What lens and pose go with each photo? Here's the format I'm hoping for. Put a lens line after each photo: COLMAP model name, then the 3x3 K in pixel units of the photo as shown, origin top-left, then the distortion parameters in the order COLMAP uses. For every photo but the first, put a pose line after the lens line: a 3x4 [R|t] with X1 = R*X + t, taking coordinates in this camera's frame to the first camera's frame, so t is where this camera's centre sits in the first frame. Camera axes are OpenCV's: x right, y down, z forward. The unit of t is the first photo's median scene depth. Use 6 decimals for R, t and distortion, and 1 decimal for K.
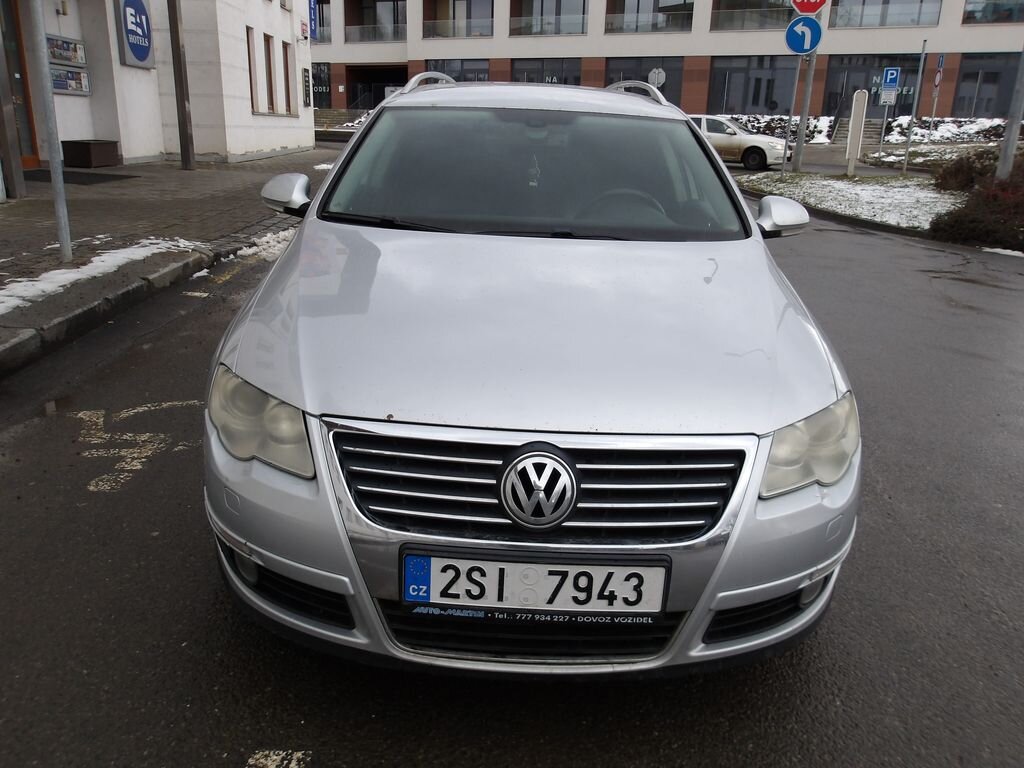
lens RADIAL K [[869.2, 0, 515.4], [0, 869.2, 384.5], [0, 0, 1]] dist [-0.003337, 0.027017]
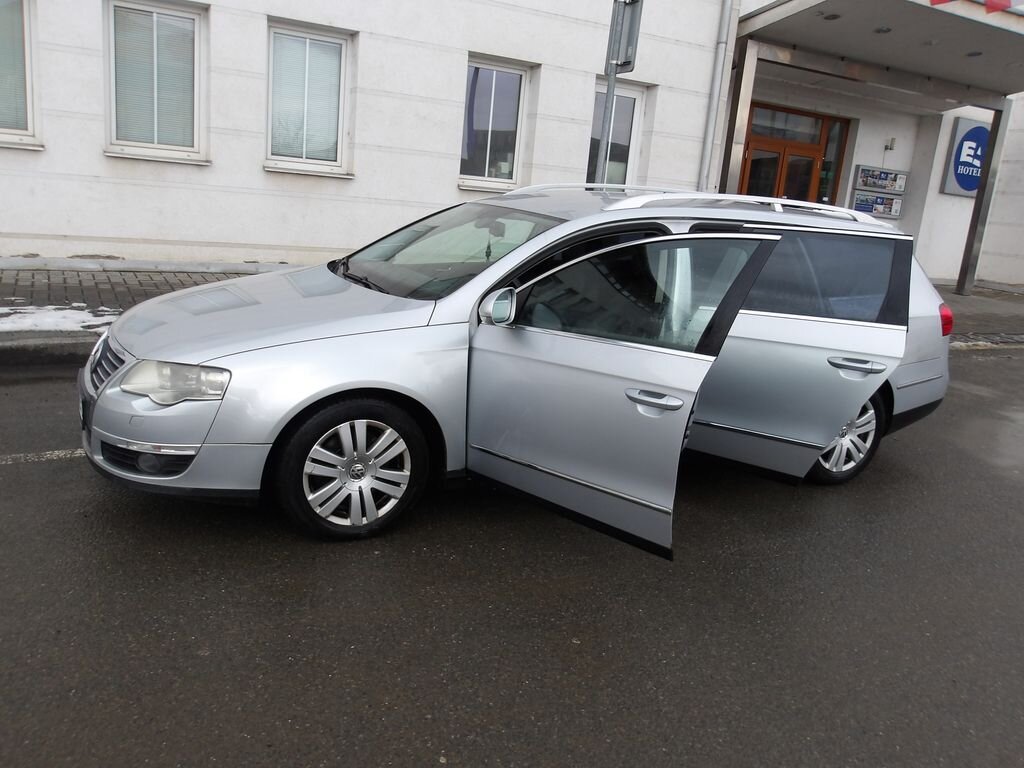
lens RADIAL K [[869.2, 0, 511.4], [0, 869.2, 383.7], [0, 0, 1]] dist [-0.003337, 0.027017]
pose [[0.457194, 0.210483, -0.864101, 1.230372], [-0.331024, 0.942057, 0.054328, -0.137093], [0.825468, 0.261200, 0.500377, 0.415295]]
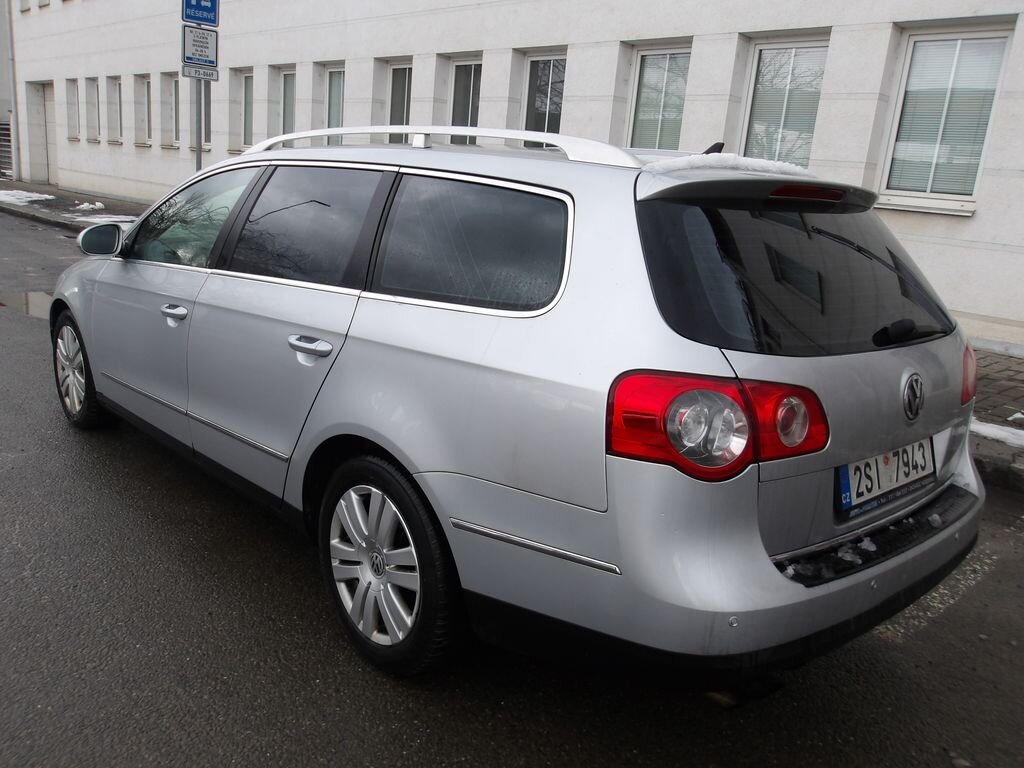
lens RADIAL K [[869.2, 0, 509.6], [0, 869.2, 385.7], [0, 0, 1]] dist [-0.003337, 0.027017]
pose [[-0.728118, 0.076065, -0.681218, 0.679504], [-0.293253, 0.863711, 0.409886, -0.619228], [0.619553, 0.498215, -0.606577, 2.011114]]
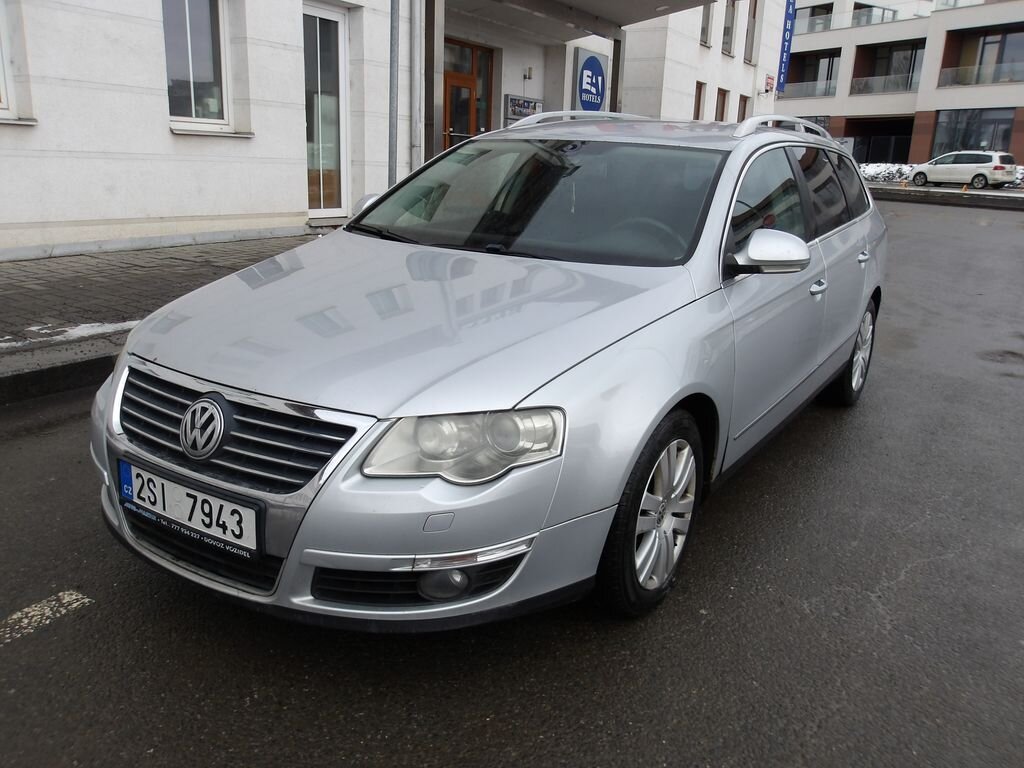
lens RADIAL K [[869.2, 0, 516.0], [0, 869.2, 382.6], [0, 0, 1]] dist [-0.003337, 0.027017]
pose [[0.845666, 0.138195, -0.515511, 0.539090], [-0.168585, 0.985610, -0.012337, -0.001237], [0.506388, 0.097340, 0.856794, 0.085754]]
